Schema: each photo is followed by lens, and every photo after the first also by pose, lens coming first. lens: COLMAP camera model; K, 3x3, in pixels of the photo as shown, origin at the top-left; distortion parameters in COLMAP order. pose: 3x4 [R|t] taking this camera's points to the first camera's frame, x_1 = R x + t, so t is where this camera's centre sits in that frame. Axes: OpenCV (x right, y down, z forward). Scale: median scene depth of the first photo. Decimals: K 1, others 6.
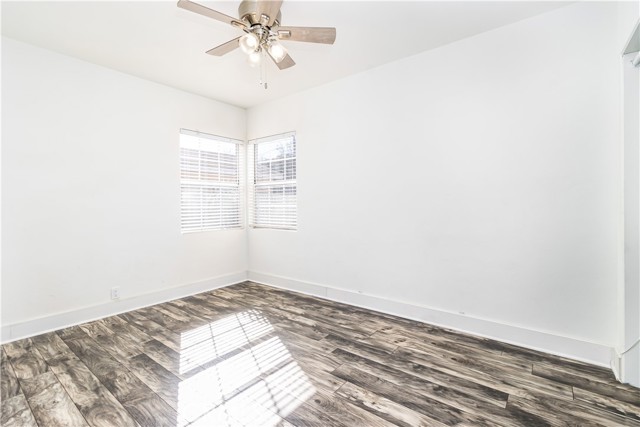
lens RADIAL K [[302.7, 0, 320.8], [0, 302.7, 209.7], [0, 0, 1]] dist [0.001579, 0.000031]
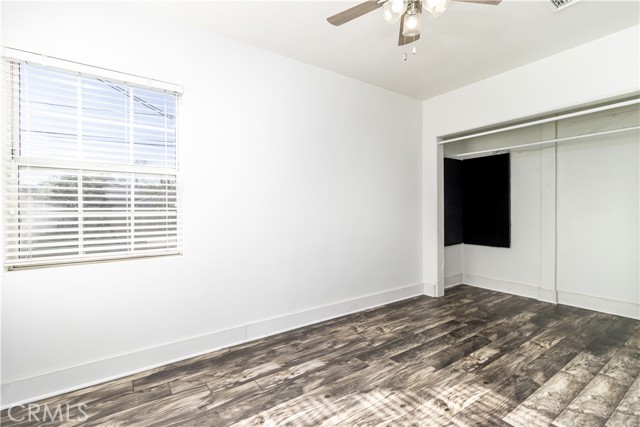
lens RADIAL K [[302.7, 0, 321.4], [0, 302.7, 214.8], [0, 0, 1]] dist [0.001579, 0.000031]
pose [[0.274151, -0.010972, 0.961624, -0.856303], [0.024502, 0.999690, 0.004421, -0.006478], [-0.961374, 0.022349, 0.274335, 0.866786]]
